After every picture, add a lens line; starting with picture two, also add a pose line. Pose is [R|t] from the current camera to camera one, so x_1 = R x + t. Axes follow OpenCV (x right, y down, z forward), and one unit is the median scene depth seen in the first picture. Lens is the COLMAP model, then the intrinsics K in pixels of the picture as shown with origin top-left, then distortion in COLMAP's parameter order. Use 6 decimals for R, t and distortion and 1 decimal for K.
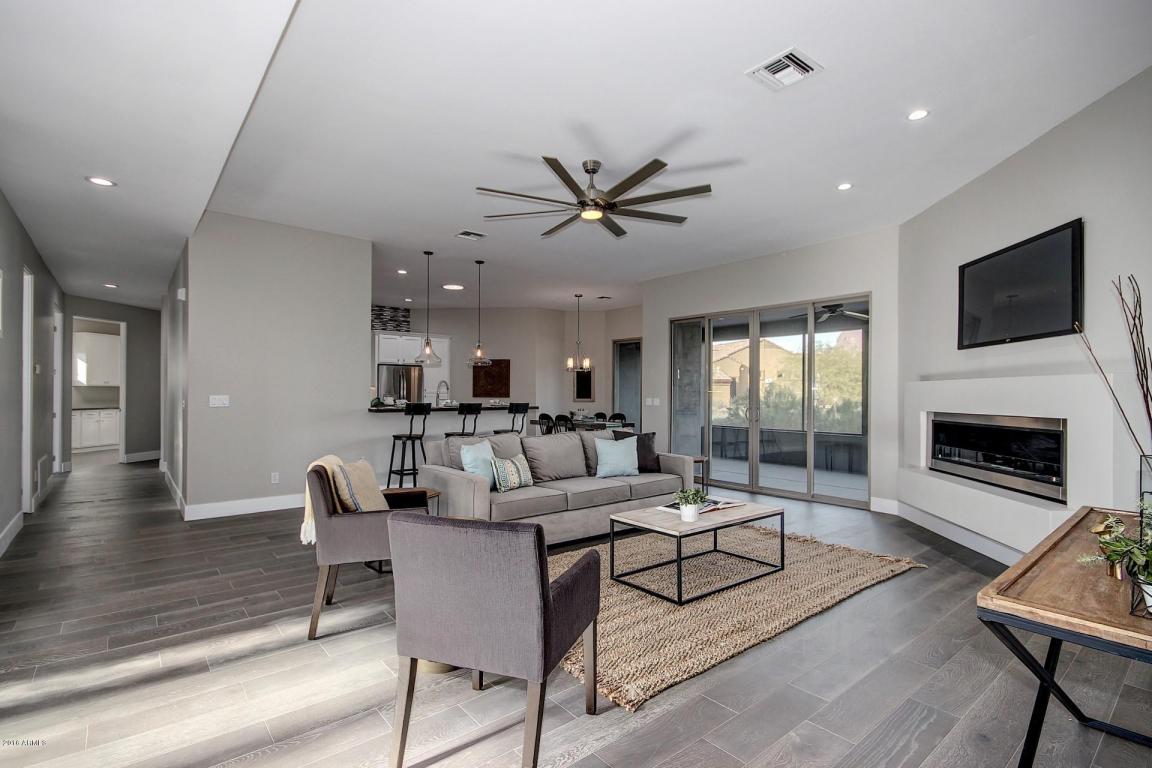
lens RADIAL K [[540.1, 0, 571.6], [0, 540.1, 387.4], [0, 0, 1]] dist [0.011923, -0.008012]
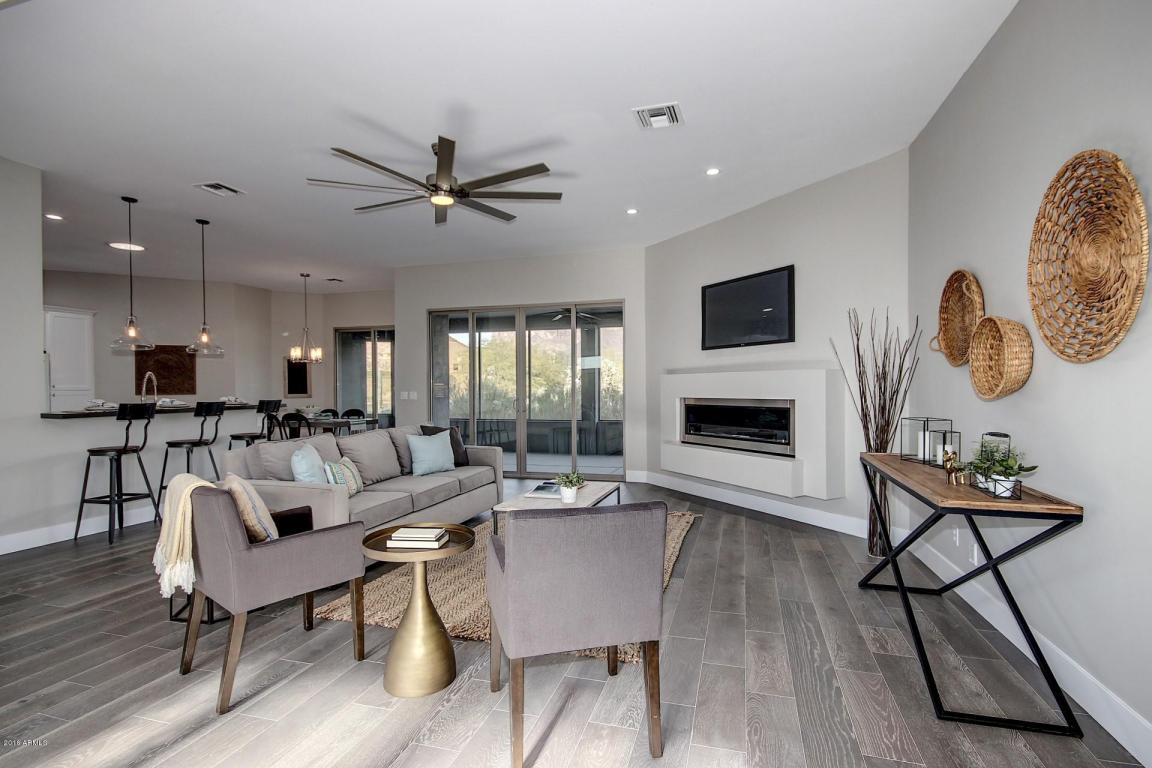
lens RADIAL K [[561.5, 0, 572.0], [0, 561.5, 382.6], [0, 0, 1]] dist [0.005774, -0.000285]
pose [[0.831018, -0.007742, 0.556191, -0.240741], [0.006041, 0.999970, 0.004894, 0.000449], [-0.556212, -0.000707, 0.831040, 0.033906]]
